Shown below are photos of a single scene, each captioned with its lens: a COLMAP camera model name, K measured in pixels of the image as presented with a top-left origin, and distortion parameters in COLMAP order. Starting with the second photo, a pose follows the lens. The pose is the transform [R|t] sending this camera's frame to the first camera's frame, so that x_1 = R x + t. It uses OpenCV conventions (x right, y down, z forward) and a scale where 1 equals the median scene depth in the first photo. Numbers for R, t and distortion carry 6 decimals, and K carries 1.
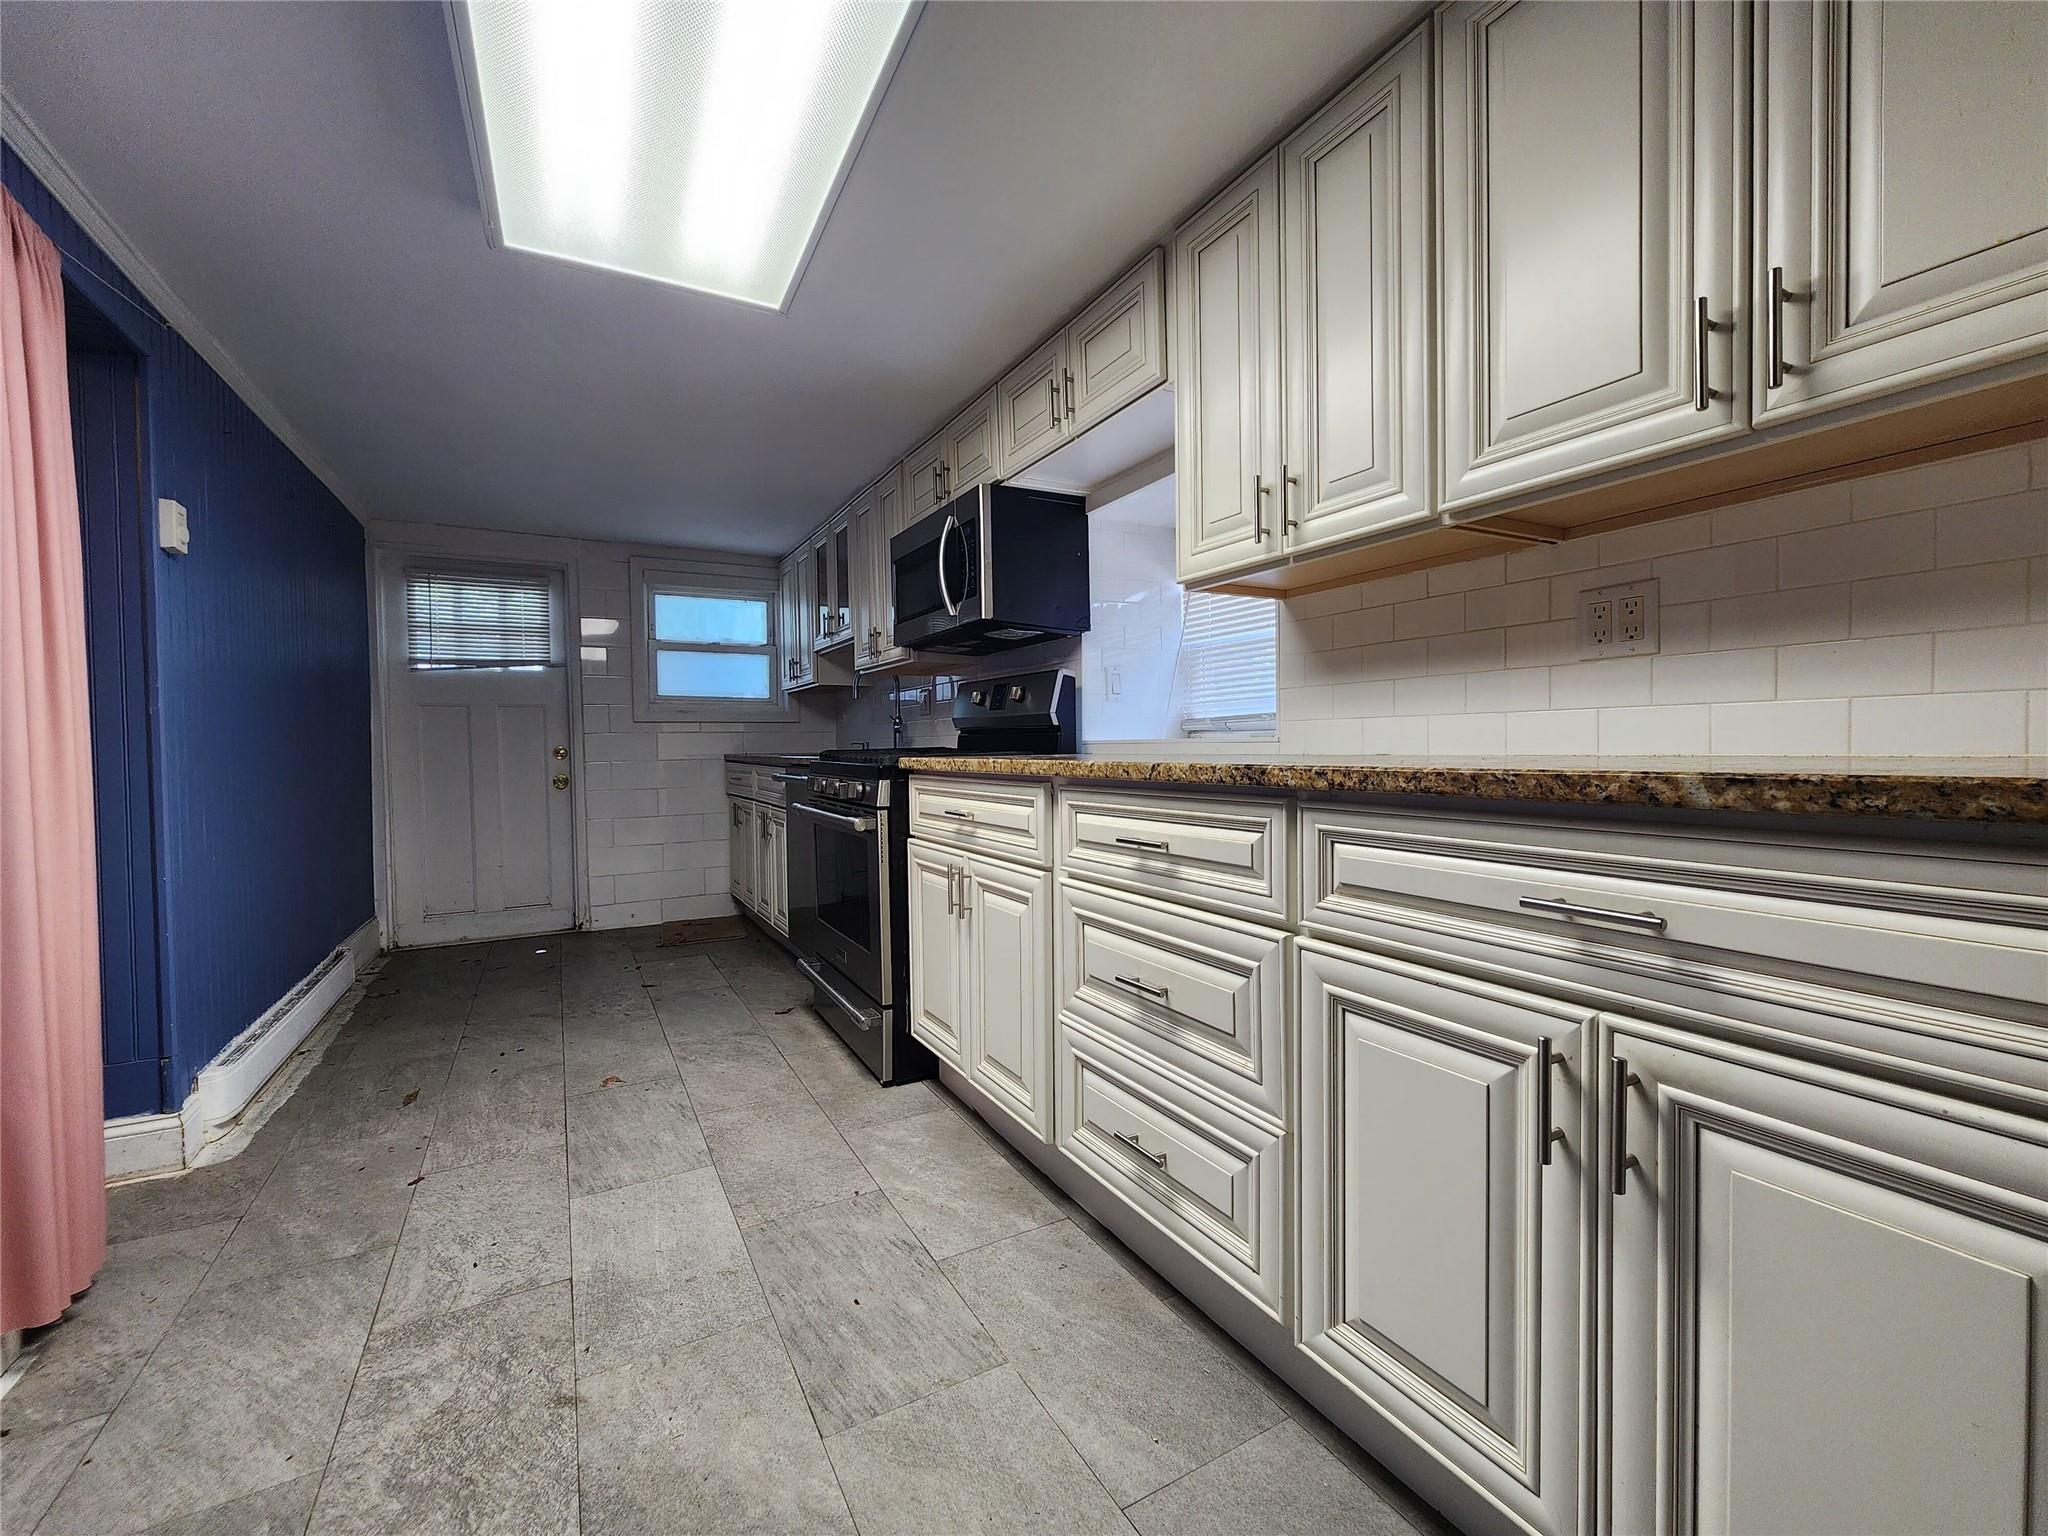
lens RADIAL K [[839.3, 0, 1023.3], [0, 839.3, 767.5], [0, 0, 1]] dist [-0.000079, -0.000275]
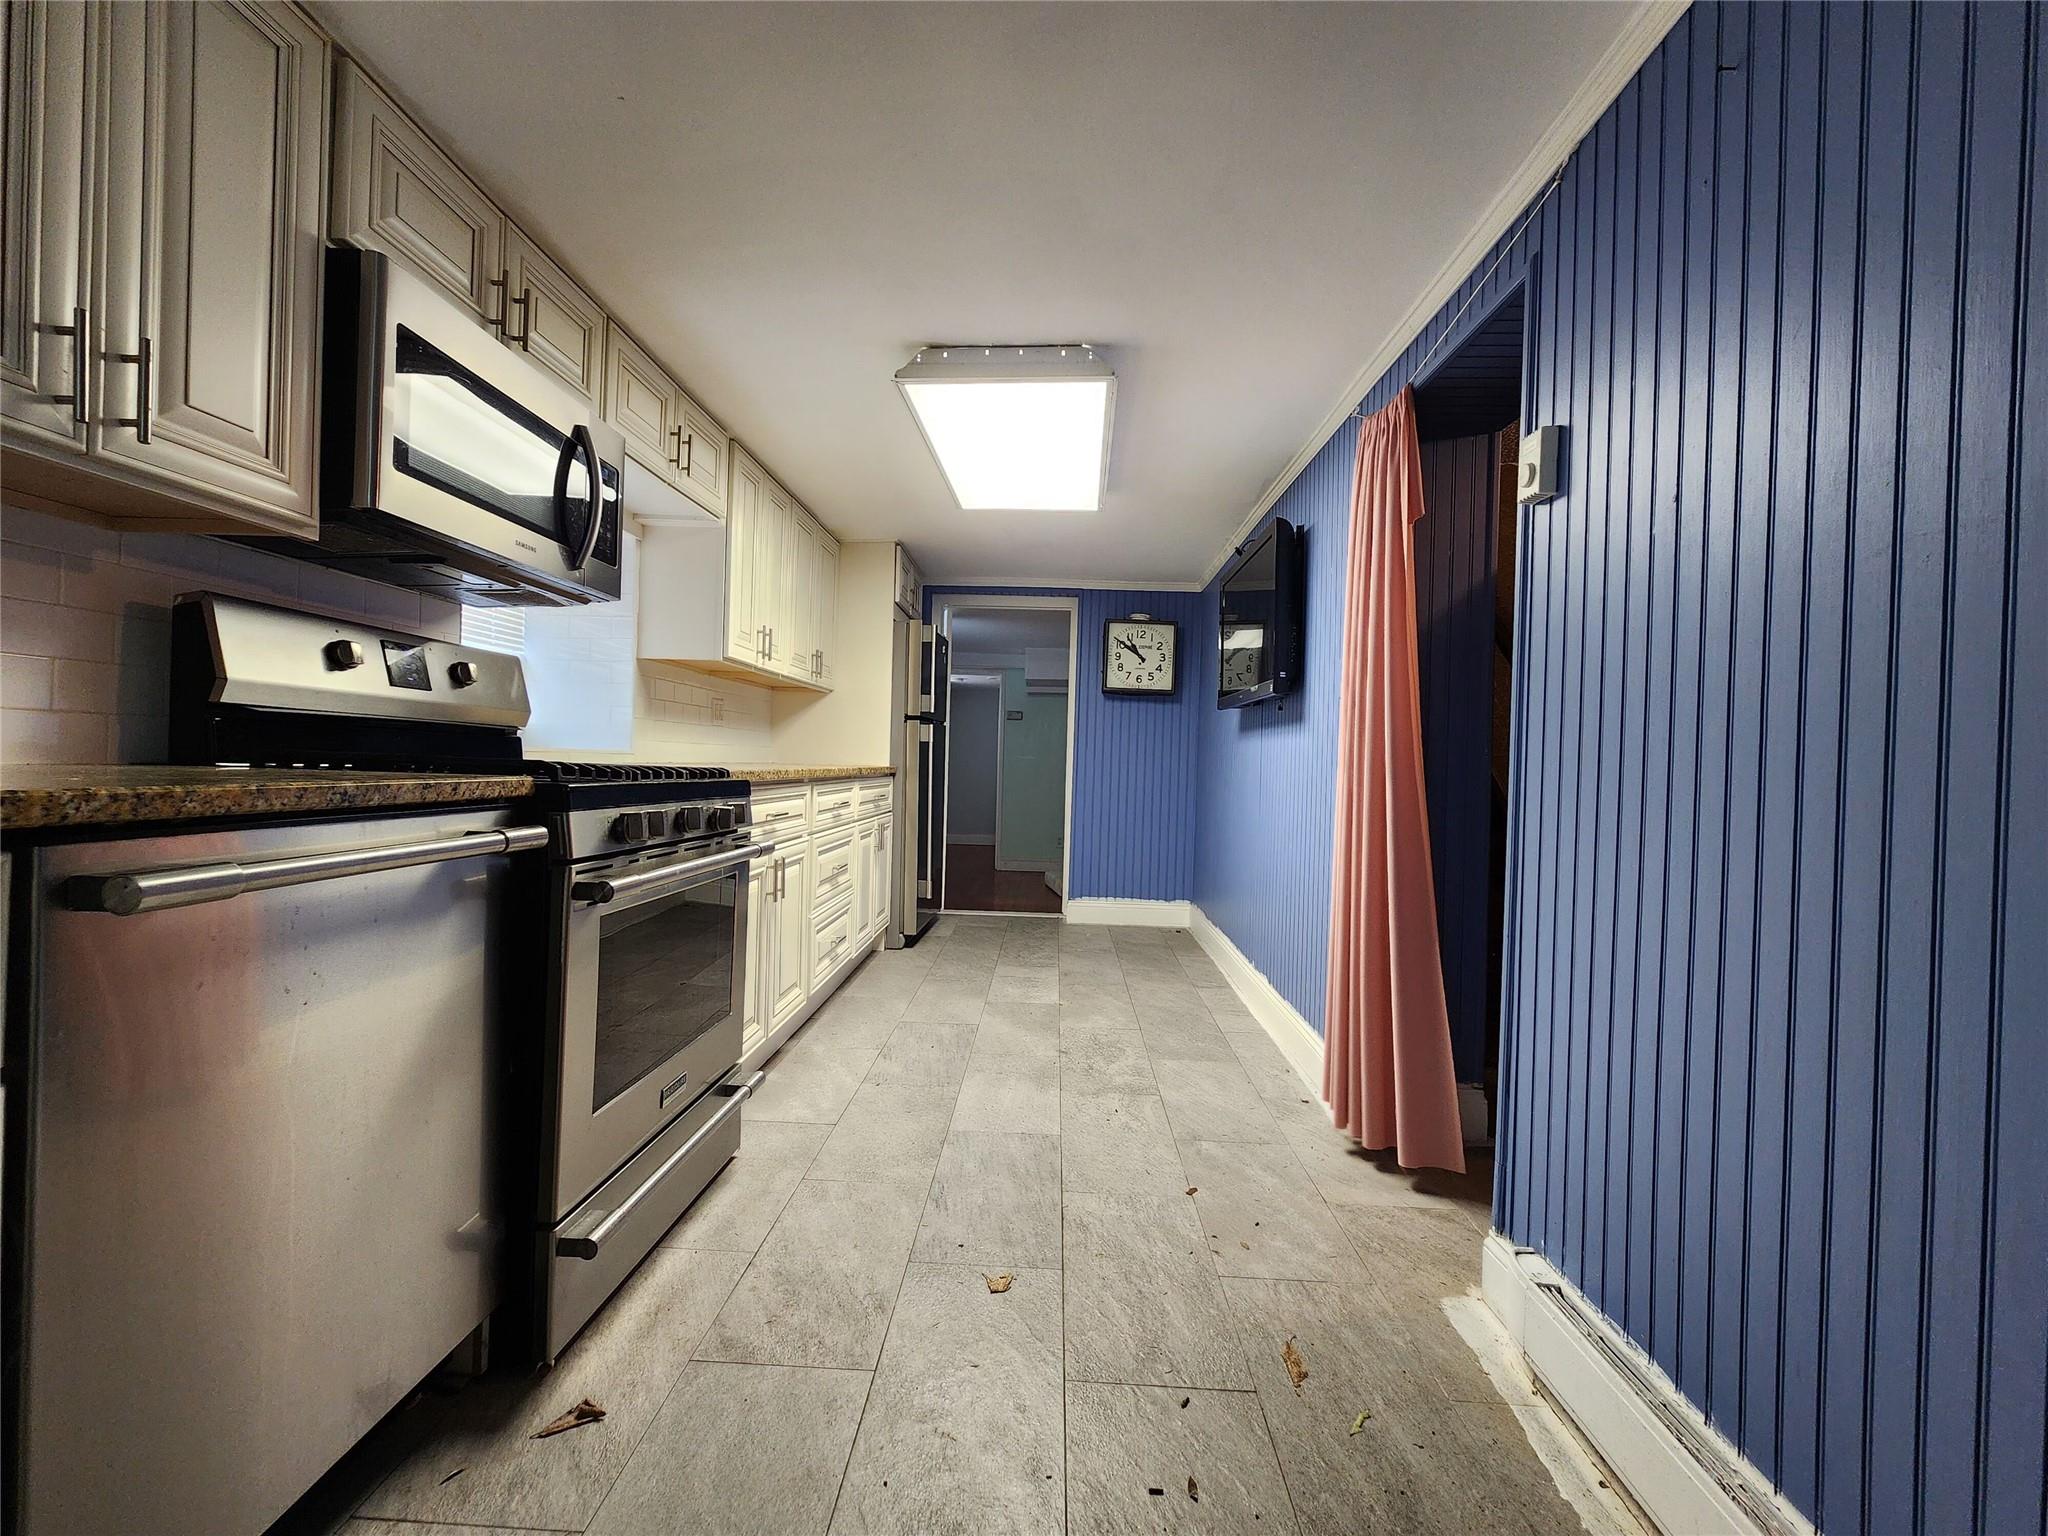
lens RADIAL K [[839.3, 0, 1024.2], [0, 839.3, 766.6], [0, 0, 1]] dist [-0.000079, -0.000275]
pose [[-0.853079, -0.014282, 0.521587, -1.135326], [-0.003977, 0.999774, 0.020871, -0.046033], [-0.521767, 0.015730, -0.852943, 2.079306]]
